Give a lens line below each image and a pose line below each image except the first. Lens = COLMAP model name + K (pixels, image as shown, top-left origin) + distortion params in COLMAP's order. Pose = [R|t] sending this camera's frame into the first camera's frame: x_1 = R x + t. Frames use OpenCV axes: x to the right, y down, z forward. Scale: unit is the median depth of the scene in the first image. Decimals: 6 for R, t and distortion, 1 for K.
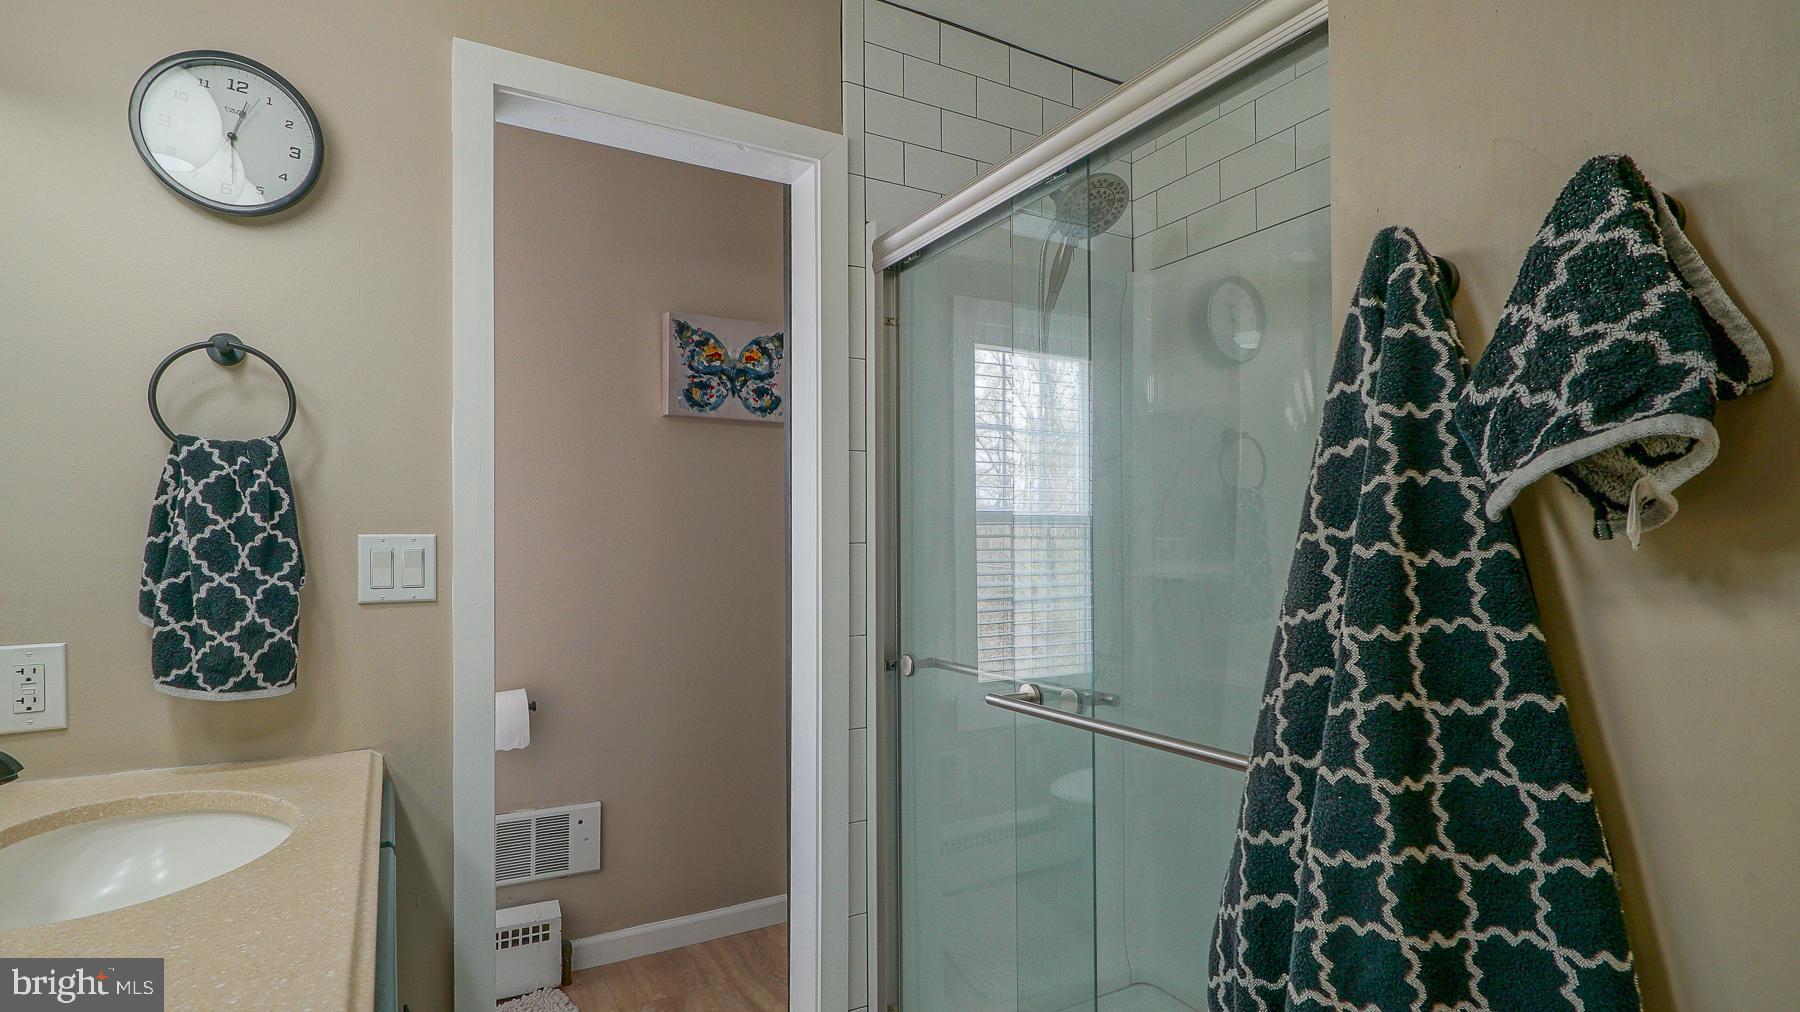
lens RADIAL K [[915.7, 0, 892.8], [0, 915.7, 545.1], [0, 0, 1]] dist [-0.002218, 0.000310]
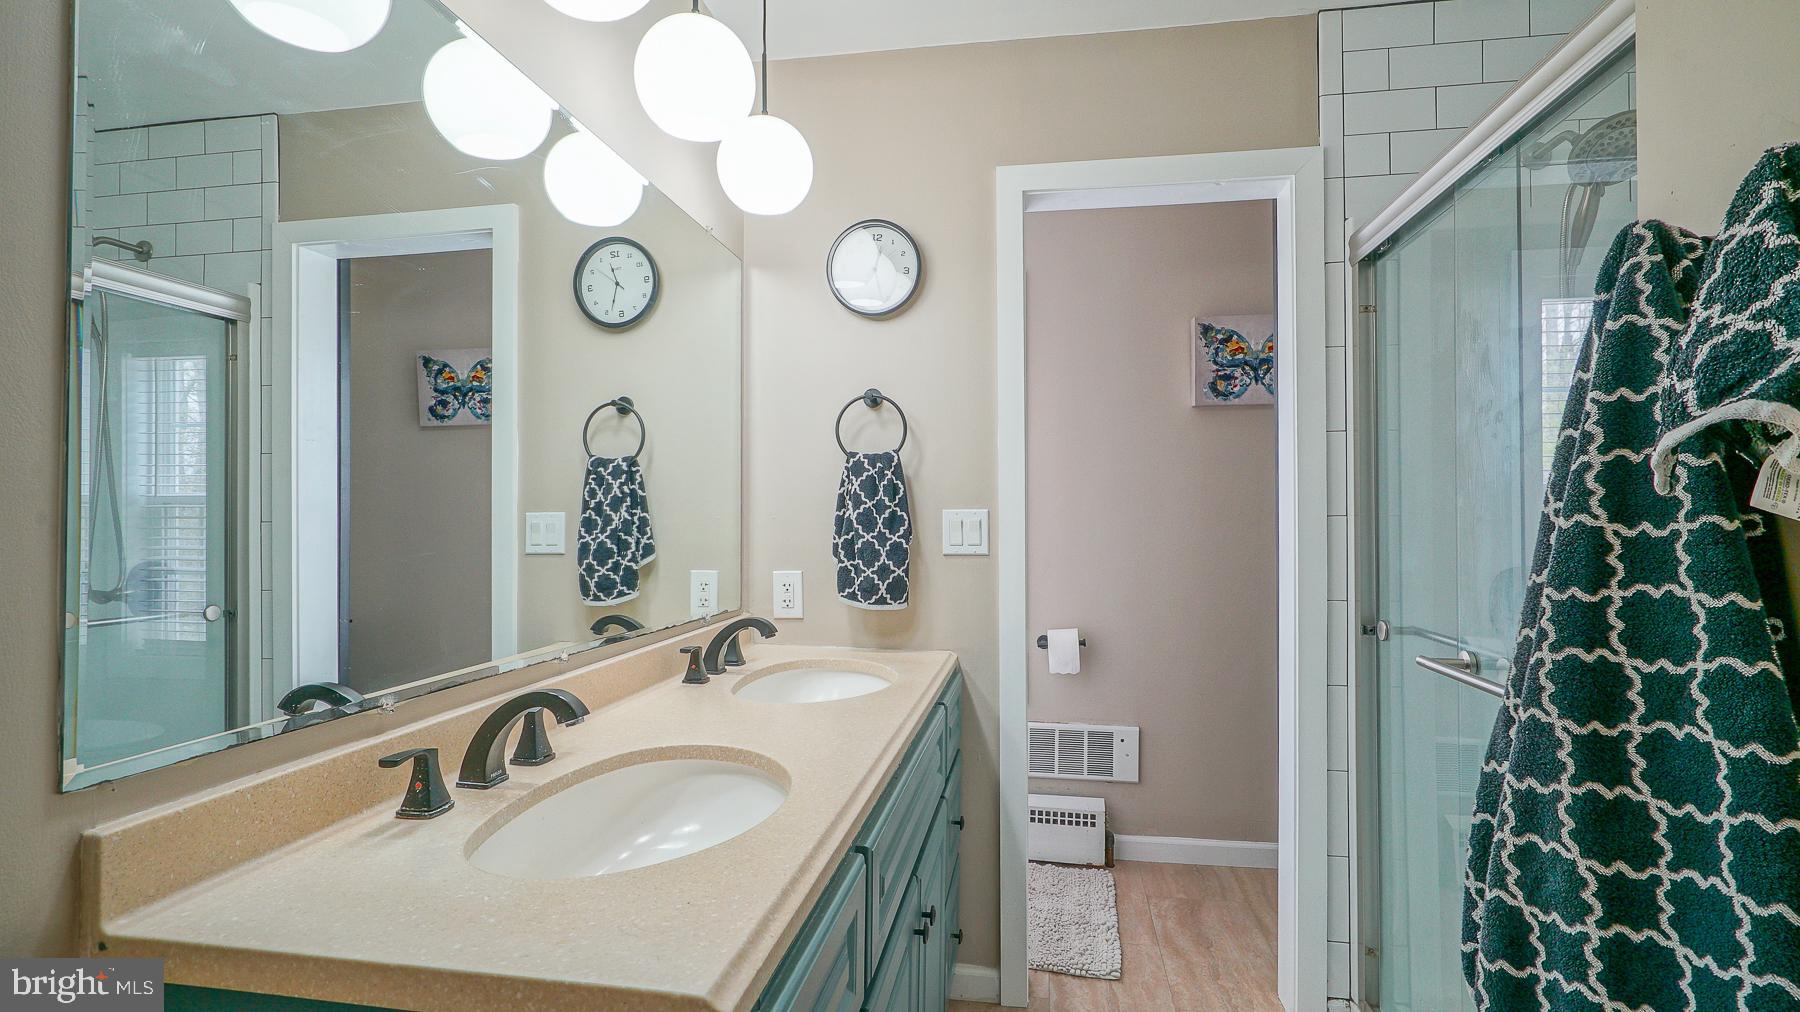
lens RADIAL K [[915.7, 0, 892.8], [0, 915.7, 545.1], [0, 0, 1]] dist [-0.002218, 0.000310]
pose [[0.766233, 0.021312, -0.642210, 0.388191], [-0.002438, 0.999539, 0.030261, 0.001513], [0.642559, -0.021621, 0.765932, -0.265287]]
